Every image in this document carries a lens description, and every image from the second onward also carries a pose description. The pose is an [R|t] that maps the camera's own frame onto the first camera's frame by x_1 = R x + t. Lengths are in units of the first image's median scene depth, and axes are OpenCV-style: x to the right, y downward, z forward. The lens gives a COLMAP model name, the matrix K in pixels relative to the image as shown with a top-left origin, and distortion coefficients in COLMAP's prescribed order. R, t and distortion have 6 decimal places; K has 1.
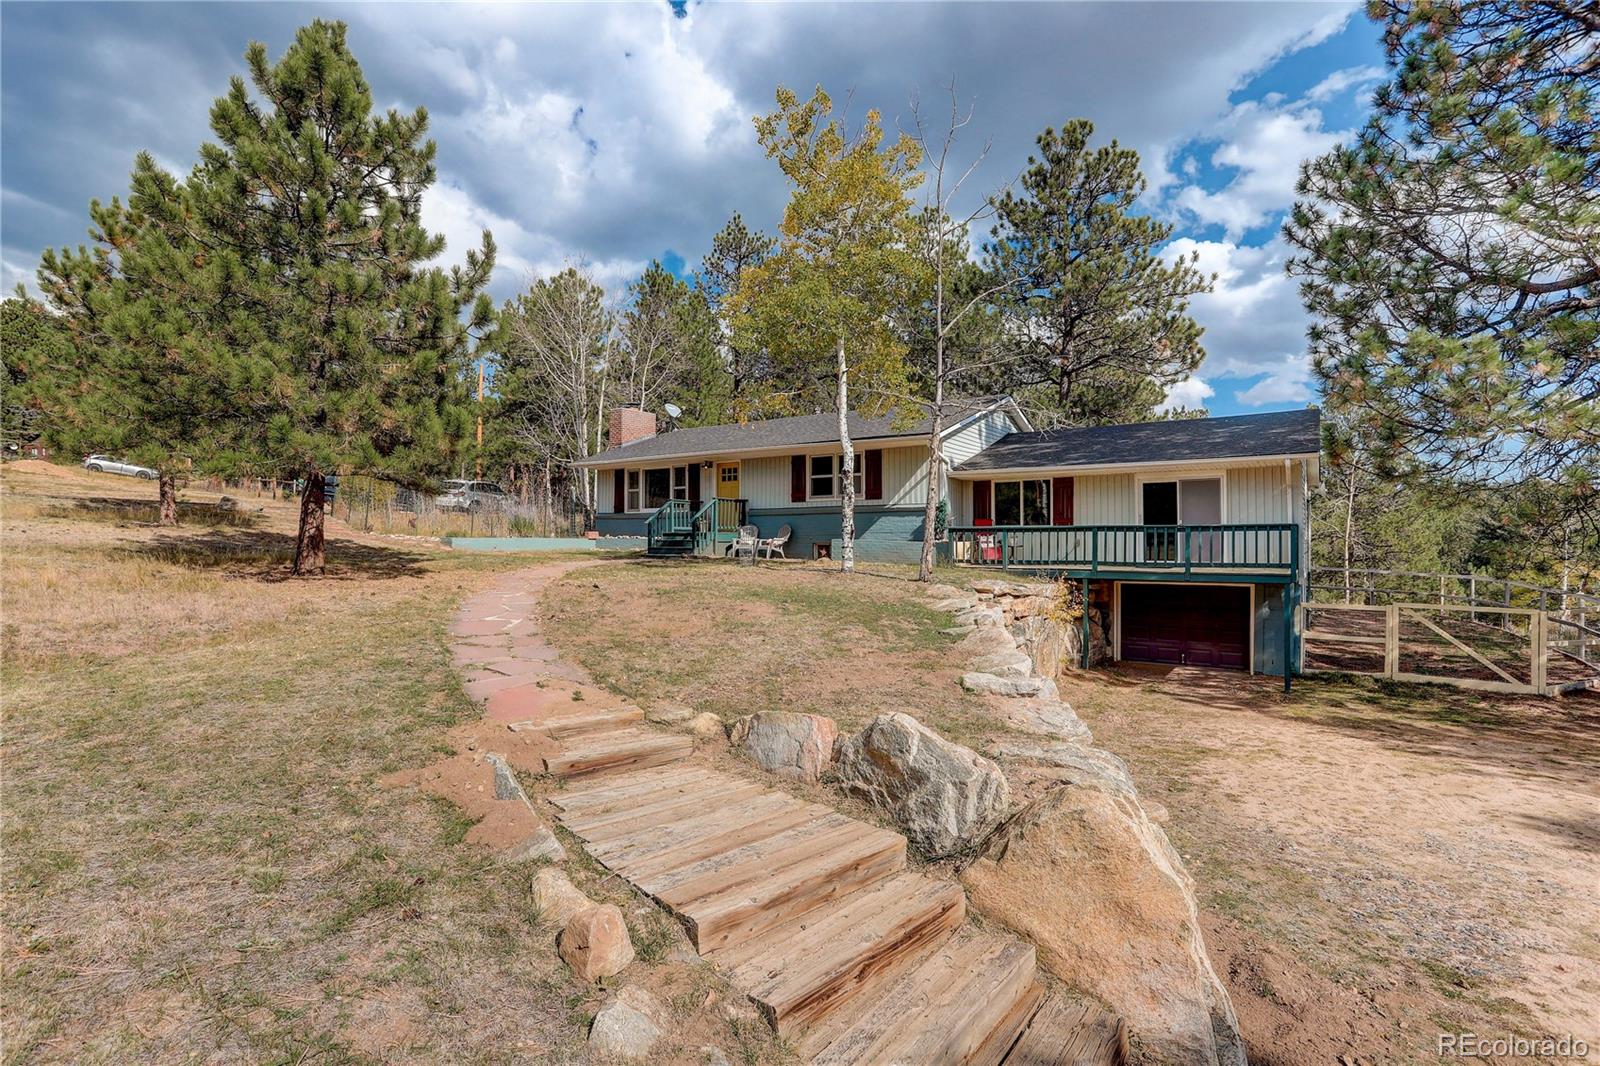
lens RADIAL K [[792.6, 0, 803.1], [0, 792.6, 539.4], [0, 0, 1]] dist [-0.058899, 0.019589]
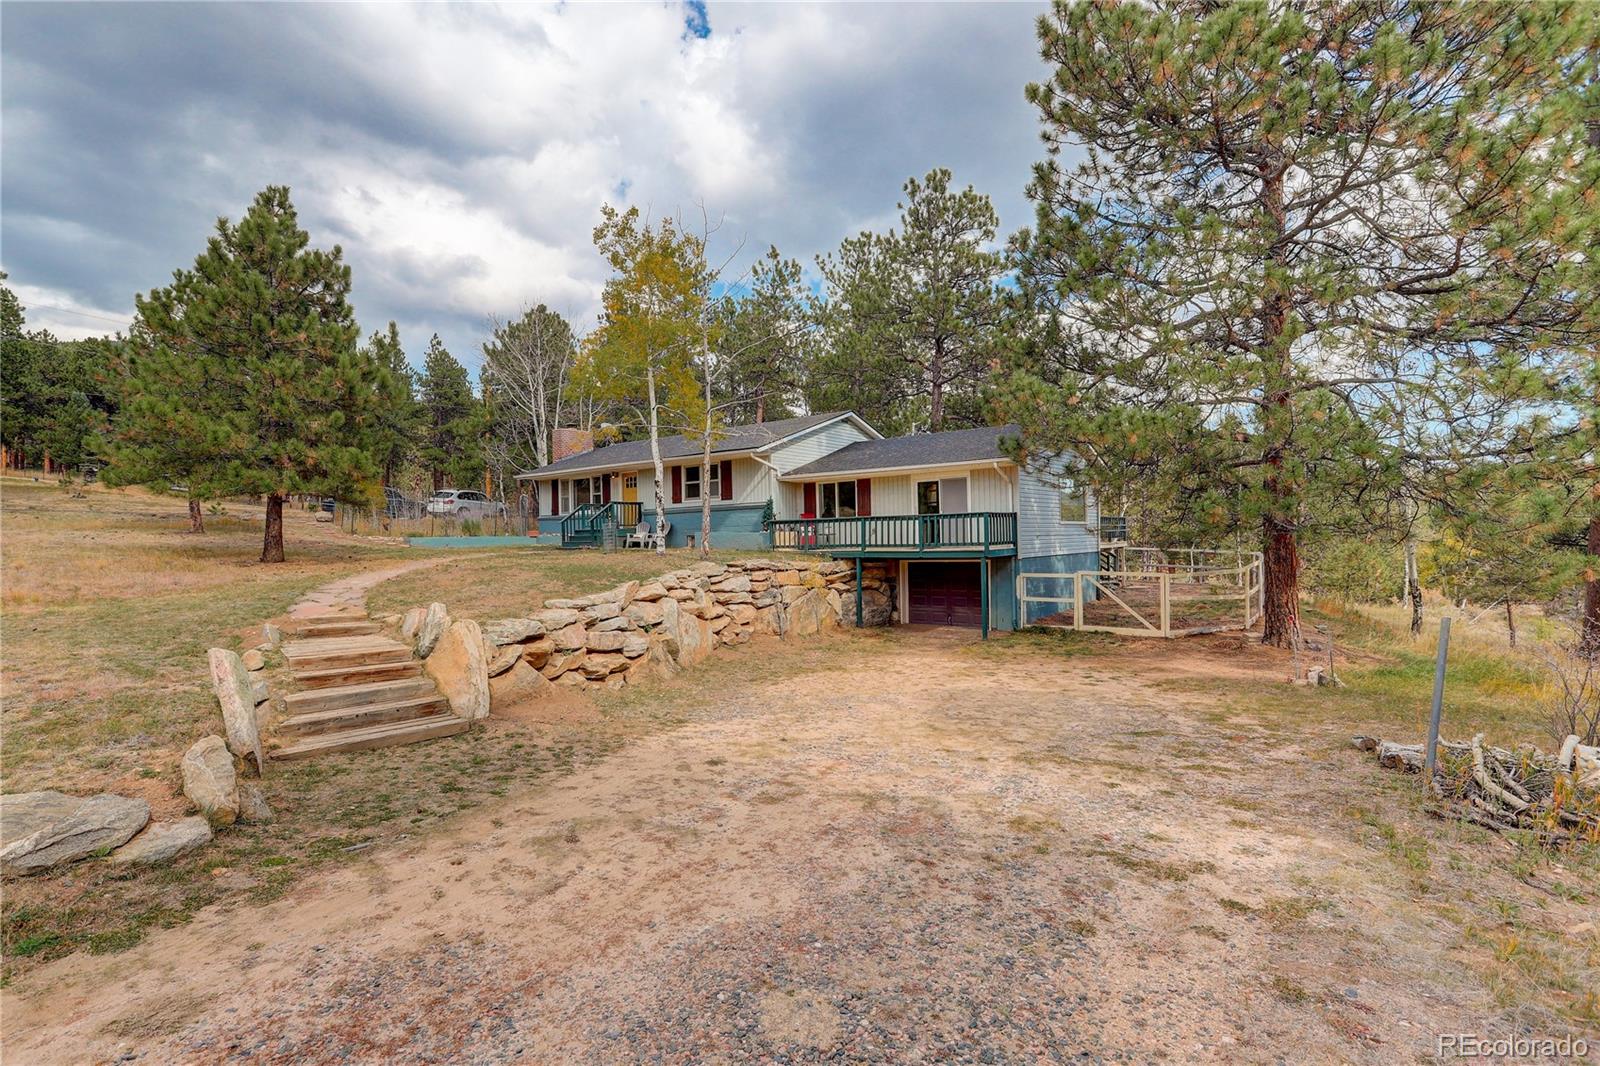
lens RADIAL K [[792.6, 0, 795.7], [0, 792.6, 534.1], [0, 0, 1]] dist [-0.058899, 0.019589]
pose [[0.997682, -0.022196, -0.064319, 0.300545], [0.021948, 0.999749, -0.004564, 0.013429], [0.064405, 0.003142, 0.997919, -0.270423]]
